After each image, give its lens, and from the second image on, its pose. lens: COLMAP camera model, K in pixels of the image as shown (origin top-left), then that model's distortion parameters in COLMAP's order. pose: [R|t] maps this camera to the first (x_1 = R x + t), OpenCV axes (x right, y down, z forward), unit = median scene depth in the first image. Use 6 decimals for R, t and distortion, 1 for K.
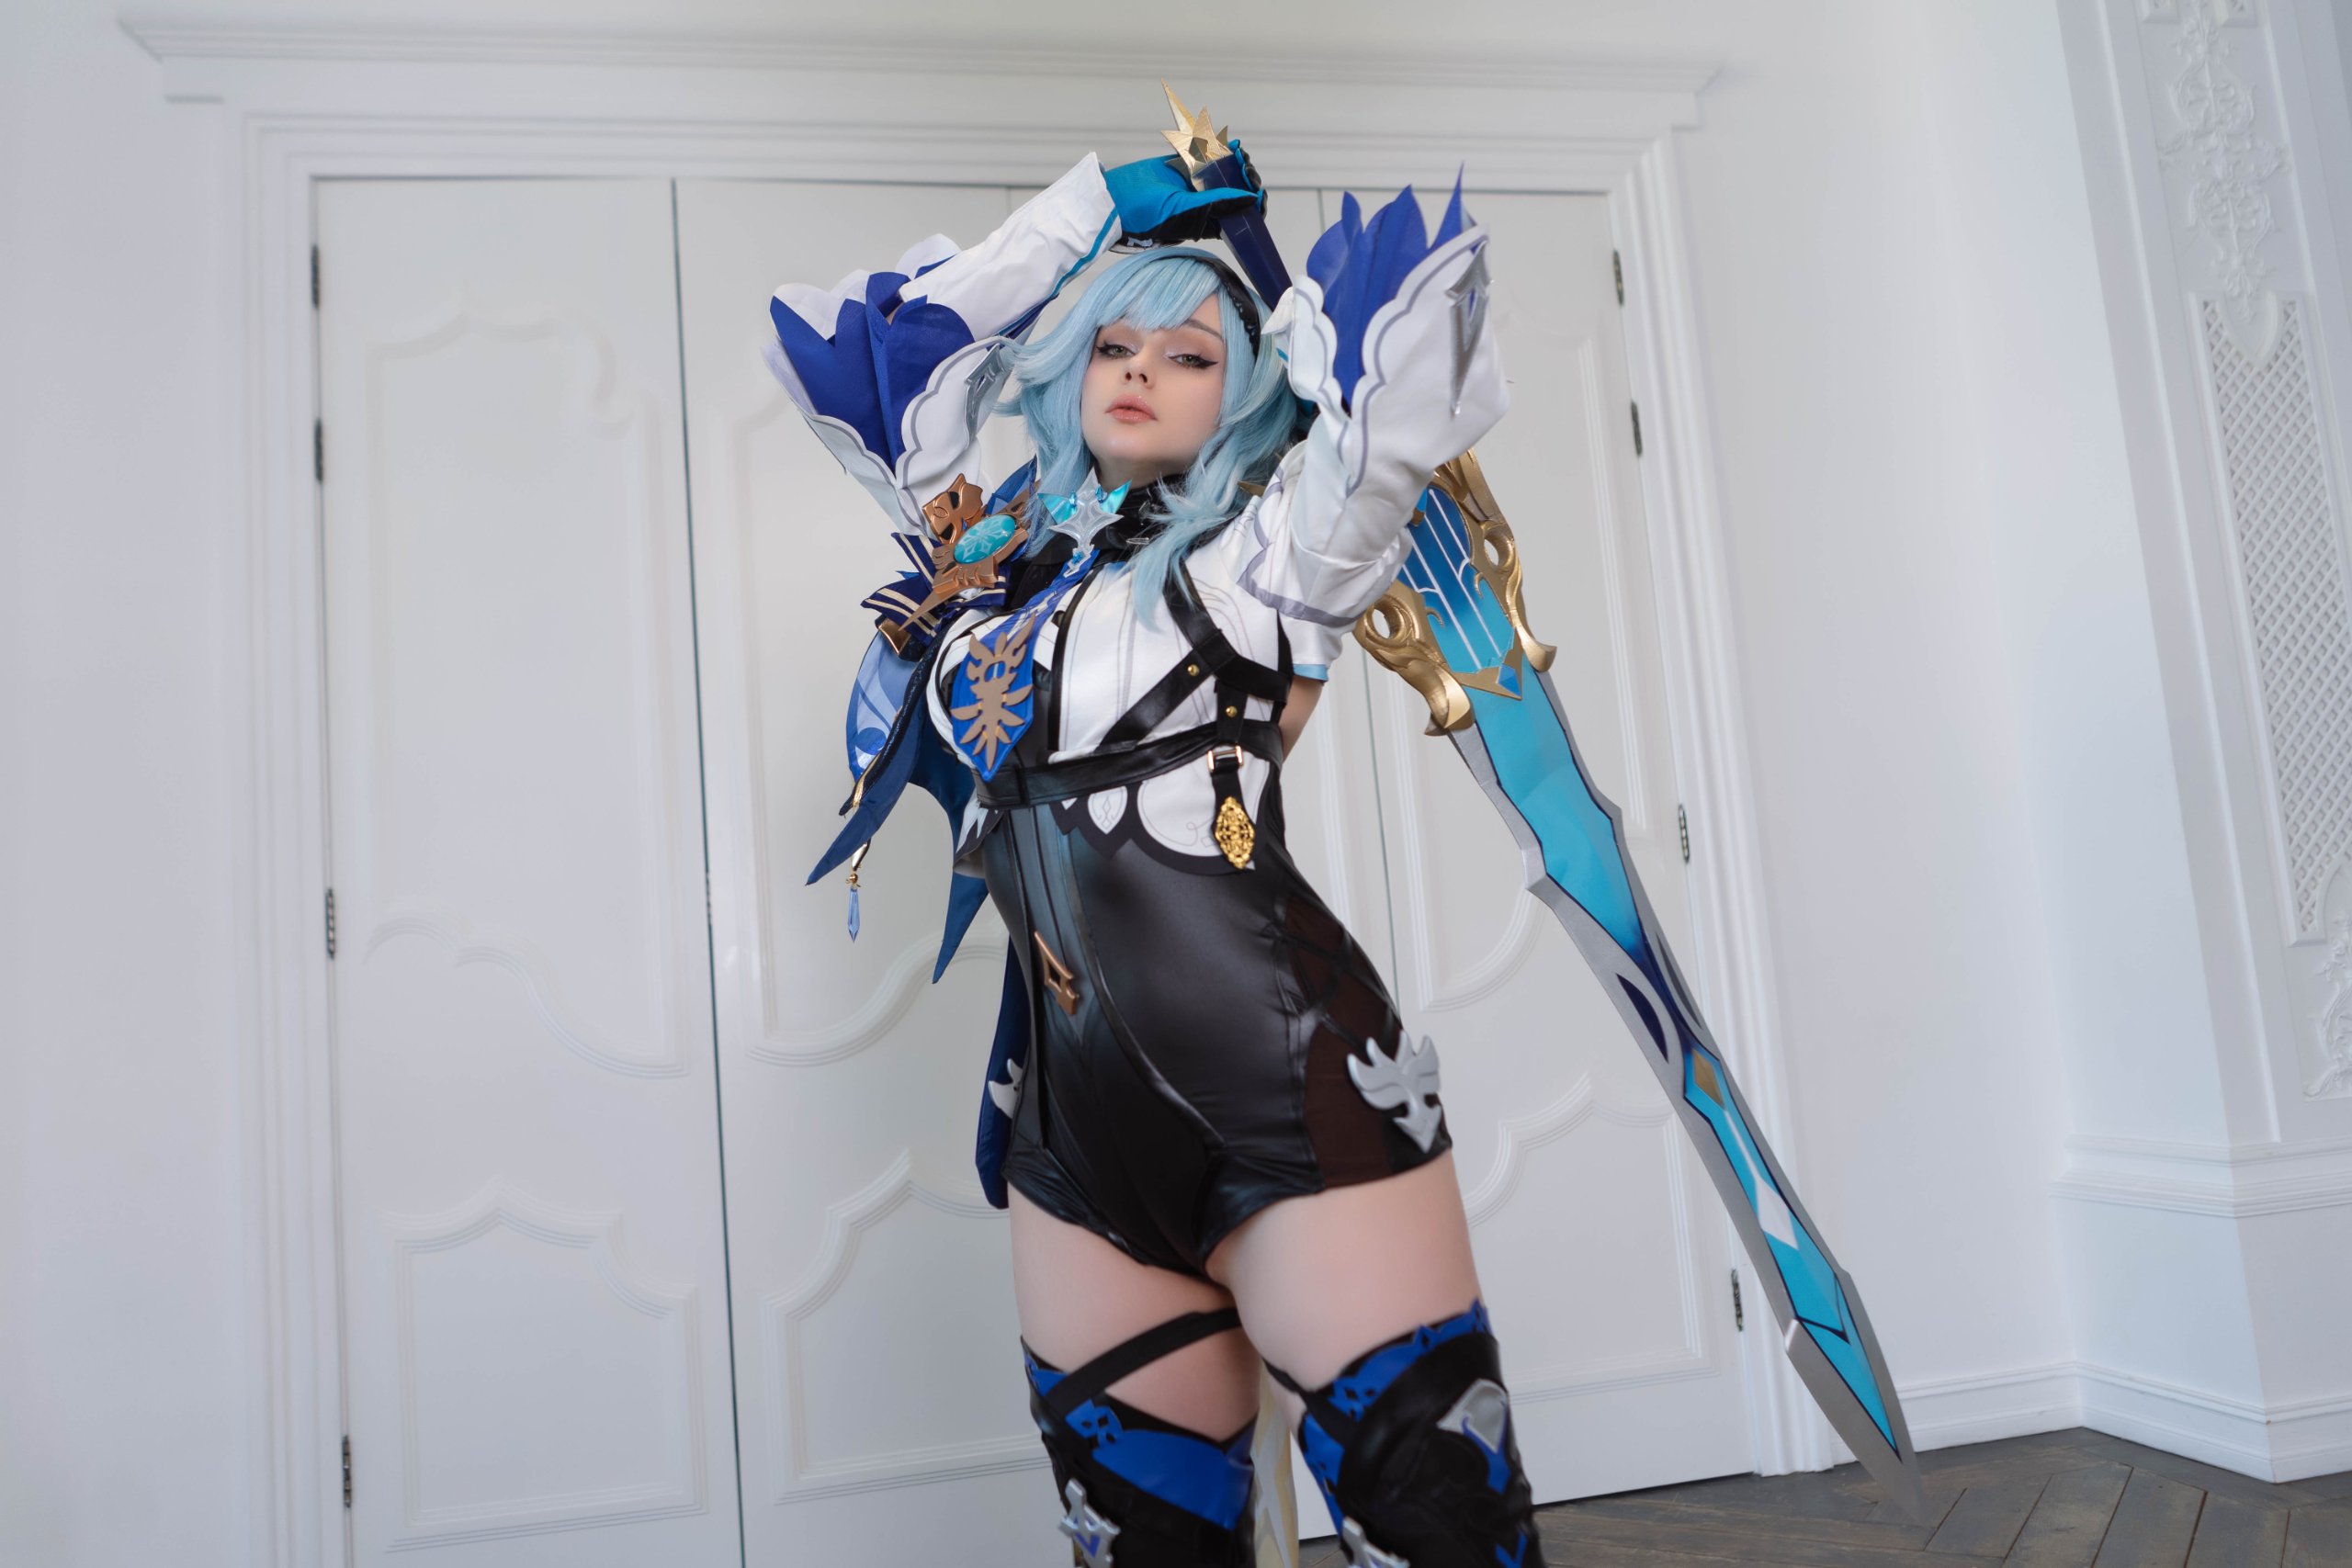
lens RADIAL K [[1766.2, 0, 1155.6], [0, 1766.2, 771.4], [0, 0, 1]] dist [-0.015543, -0.005890]
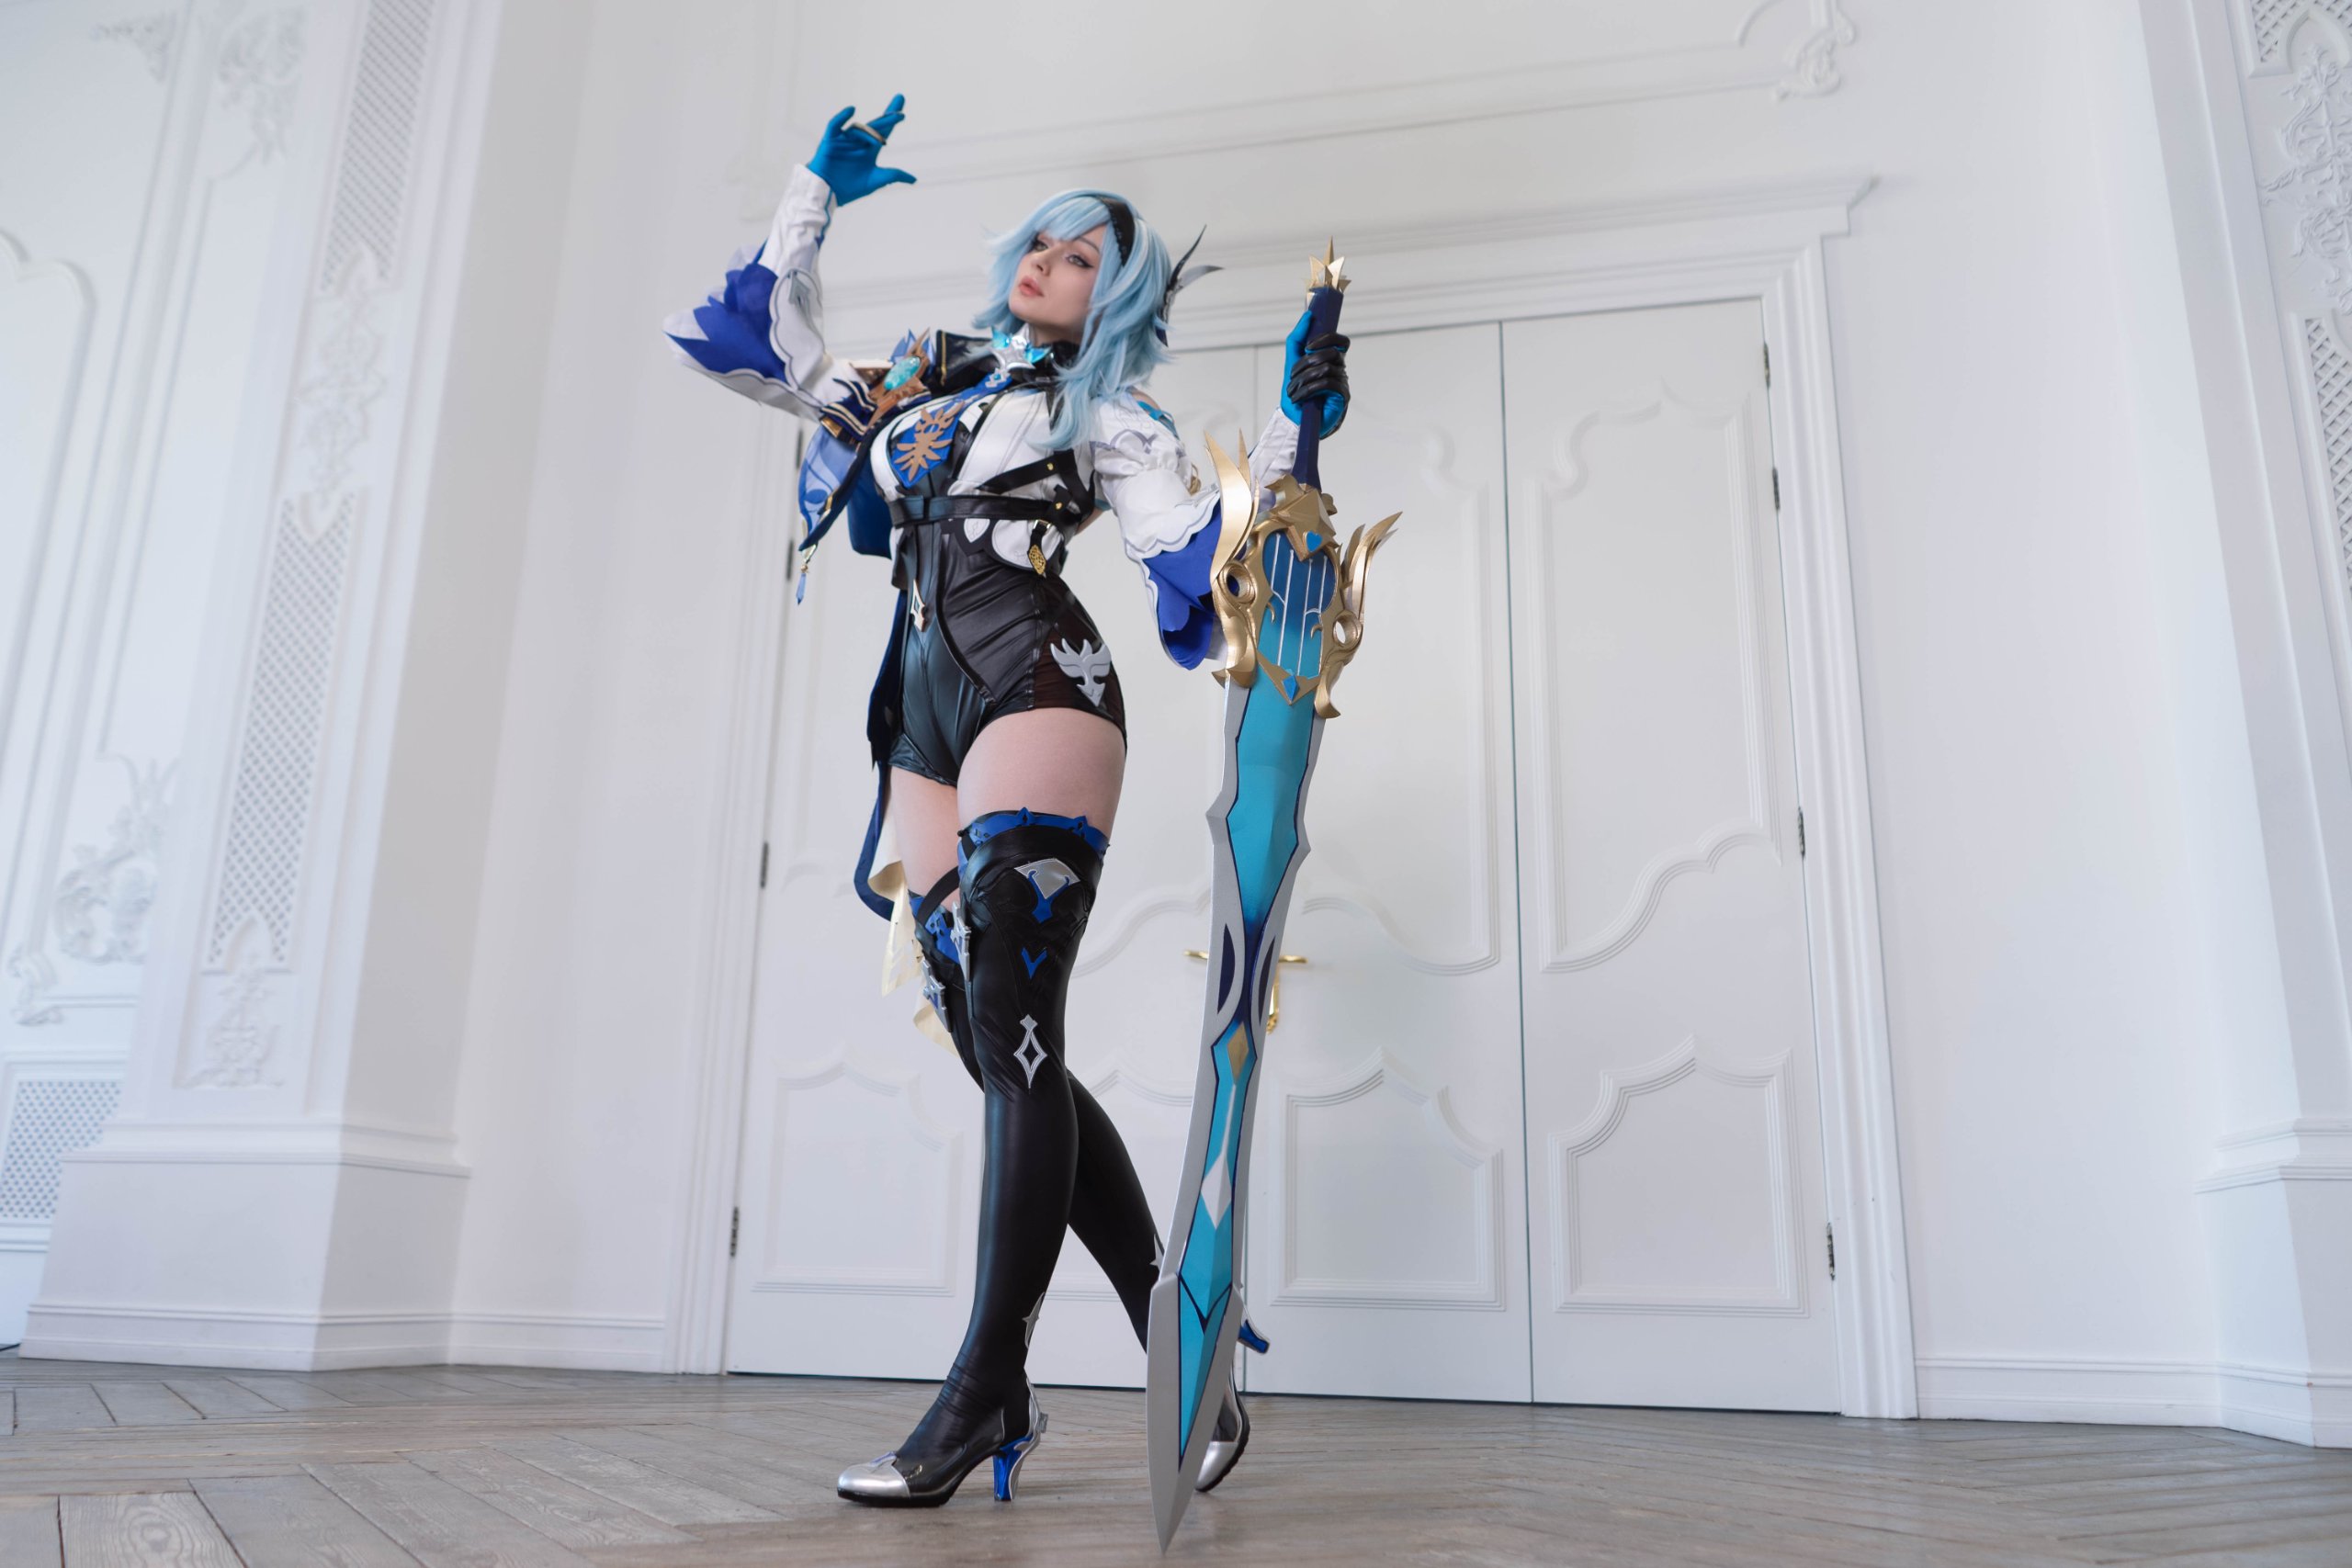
lens RADIAL K [[1763.7, 0, 1201.4], [0, 1763.7, 774.2], [0, 0, 1]] dist [-0.017343, 0.000121]
pose [[0.909253, -0.014483, -0.415993, 0.431079], [-0.041831, 0.991156, -0.125939, 0.160565], [0.414138, 0.131912, 0.900605, -0.178600]]
